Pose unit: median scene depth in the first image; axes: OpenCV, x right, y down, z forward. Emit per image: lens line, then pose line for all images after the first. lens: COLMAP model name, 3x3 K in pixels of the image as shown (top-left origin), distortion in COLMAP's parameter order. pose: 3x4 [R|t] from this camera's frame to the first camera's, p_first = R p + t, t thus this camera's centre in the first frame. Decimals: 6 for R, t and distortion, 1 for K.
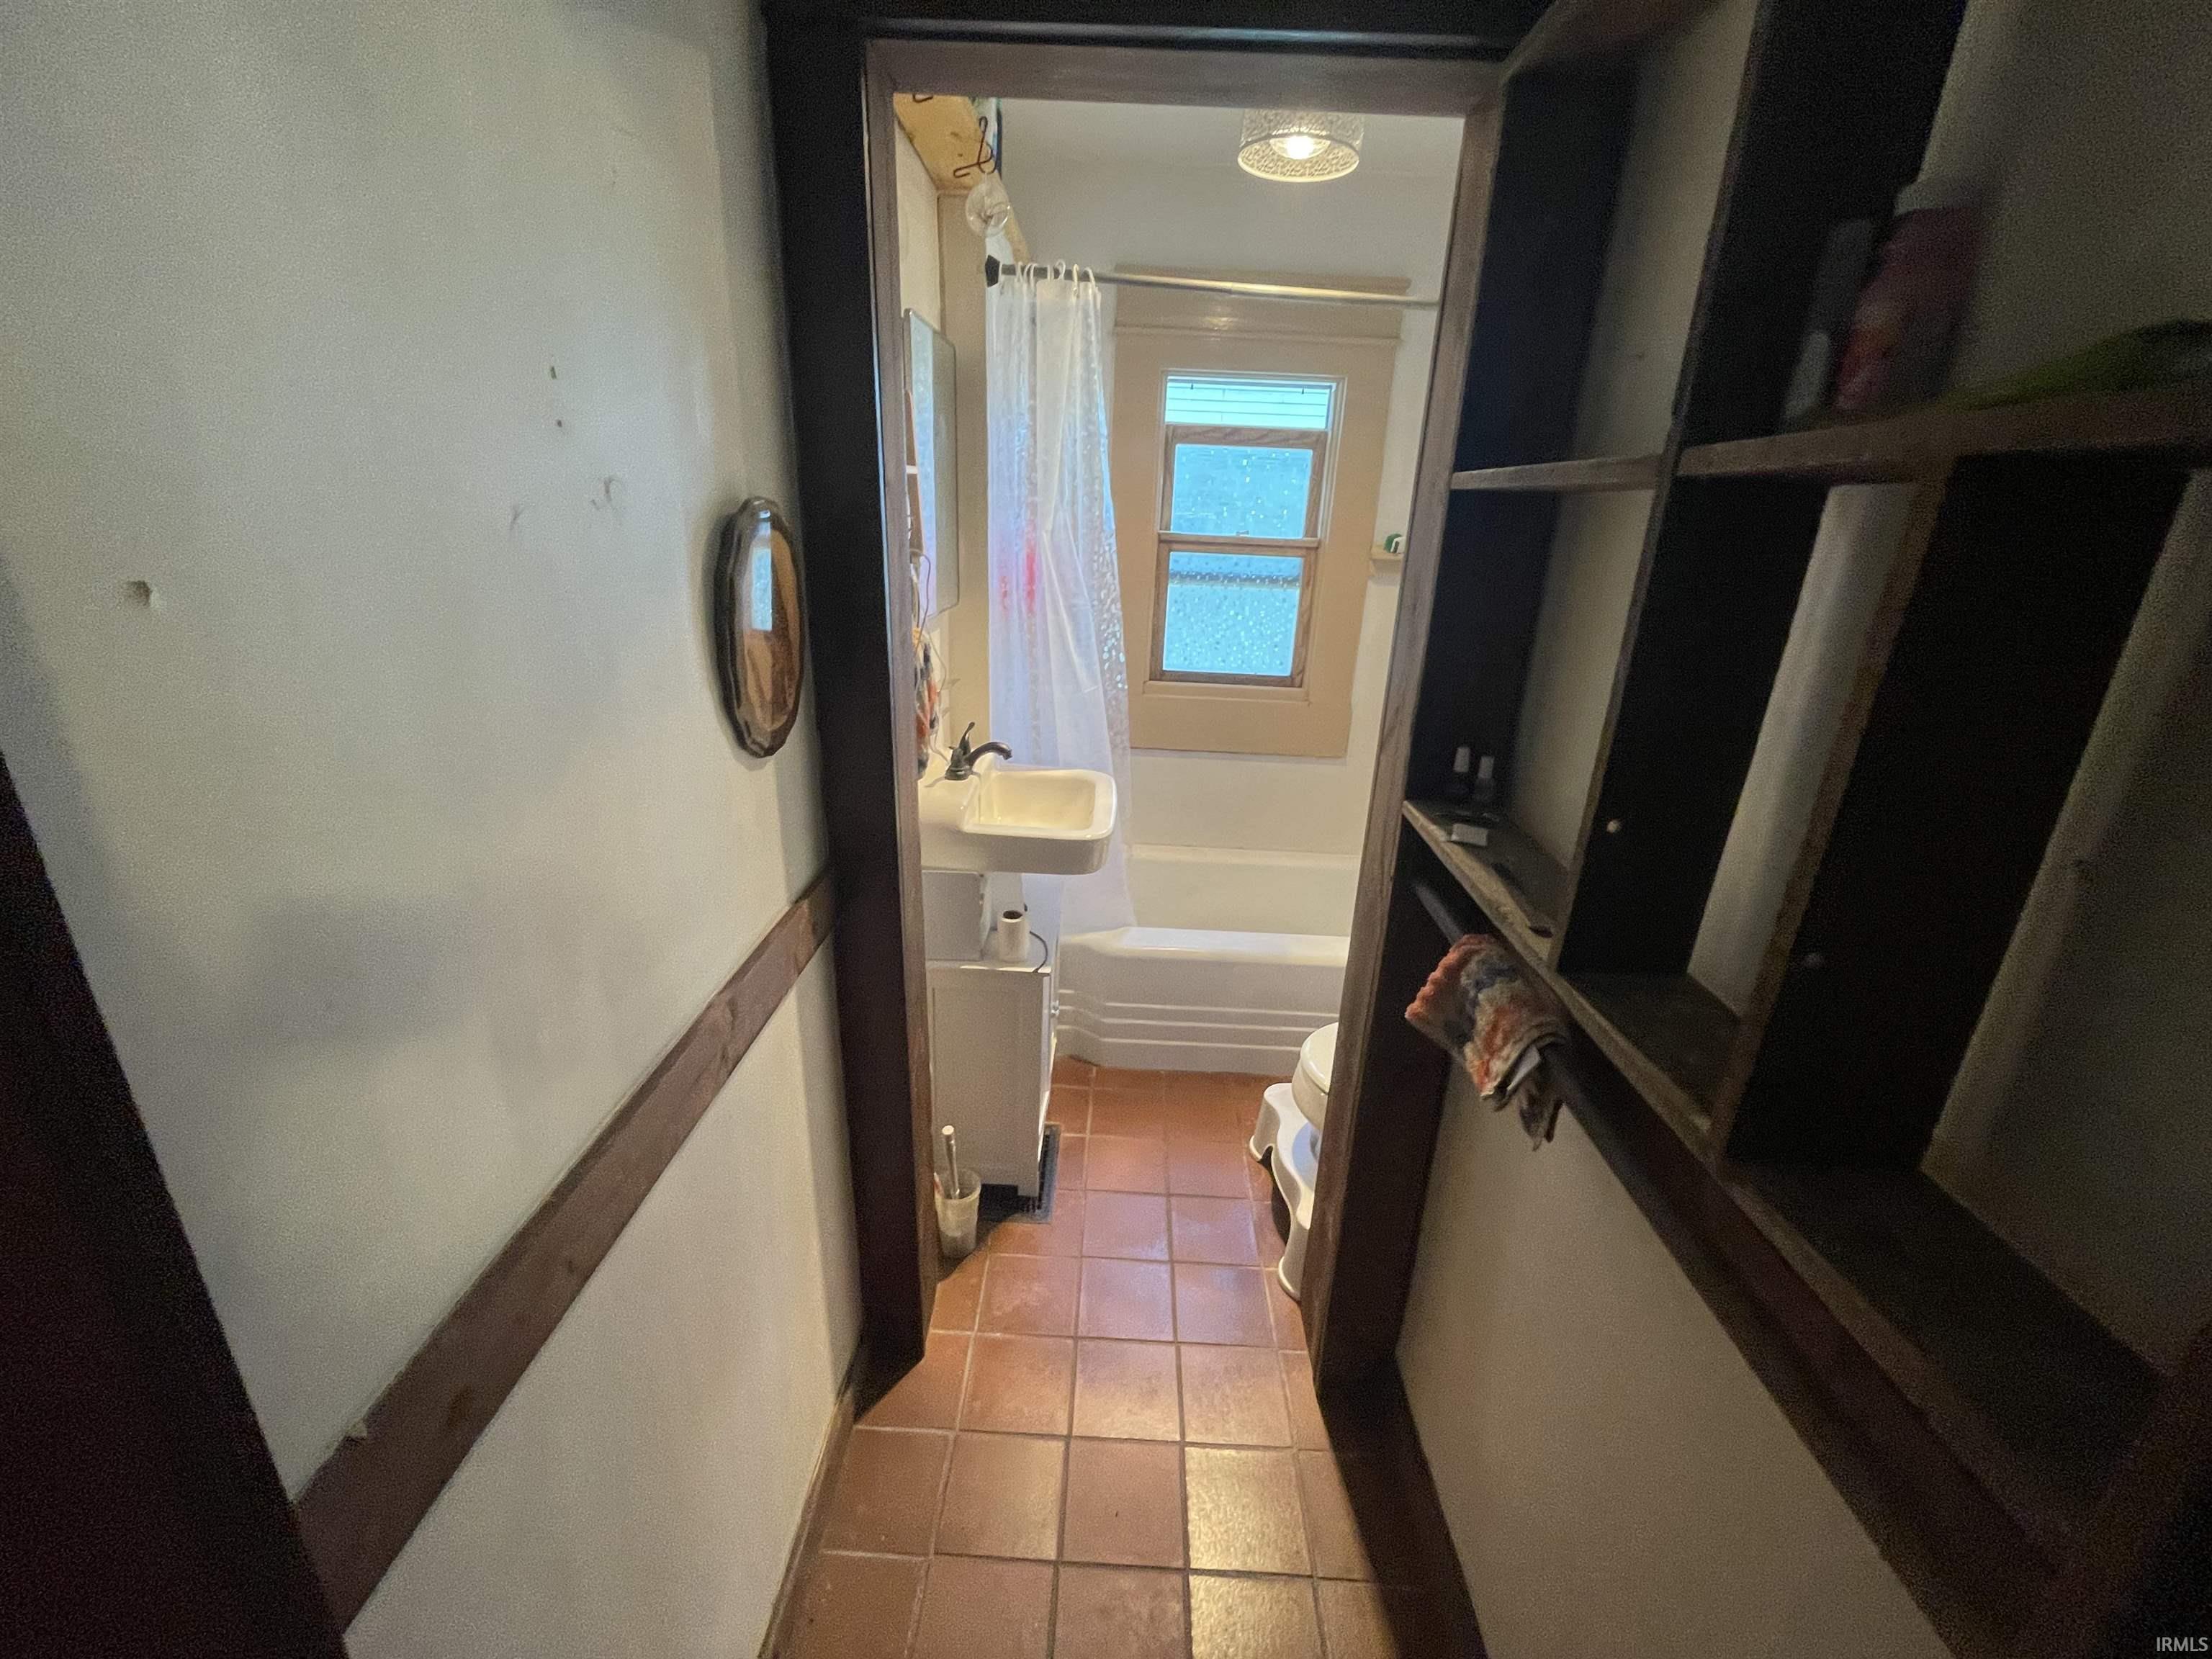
lens RADIAL K [[907.8, 0, 1106.0], [0, 907.8, 829.5], [0, 0, 1]] dist [0.000449, 0.000020]
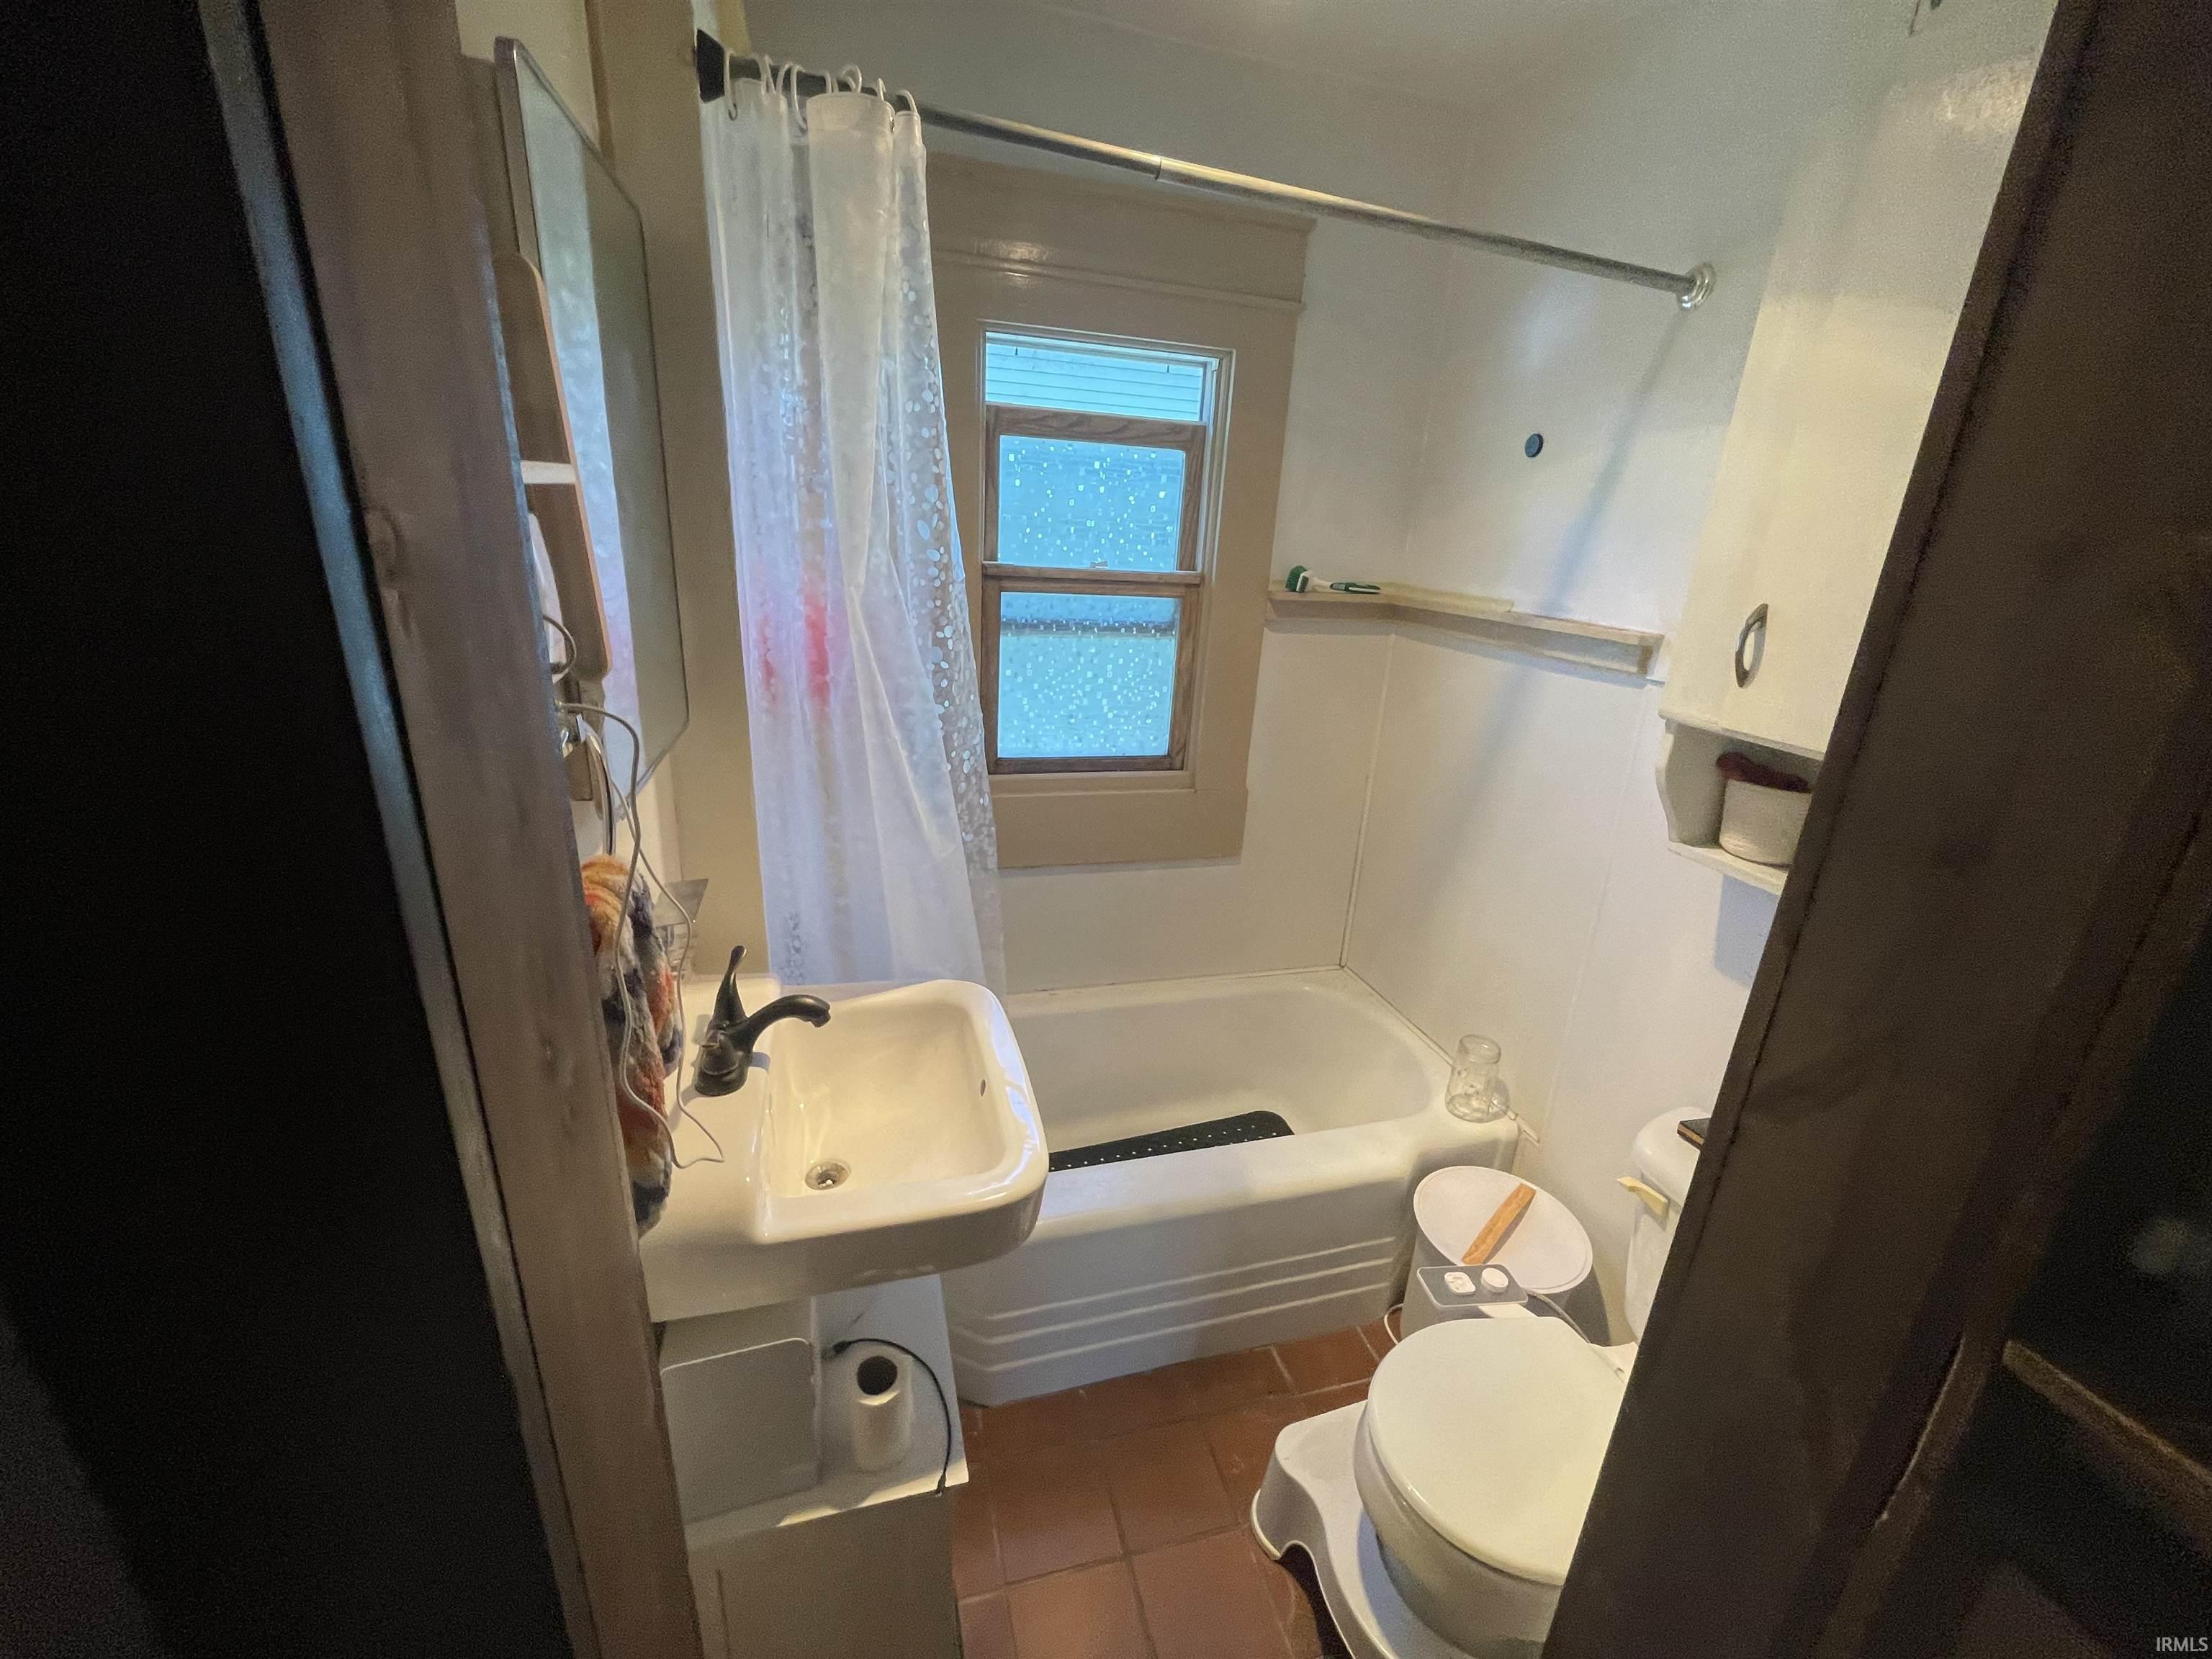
lens RADIAL K [[894.1, 0, 1106.0], [0, 894.1, 829.5], [0, 0, 1]] dist [-0.003050, -0.000232]
pose [[0.953274, -0.086452, 0.289474, -0.066977], [0.083382, 0.996253, 0.022949, -0.137463], [-0.290374, 0.002260, 0.956911, 0.334111]]
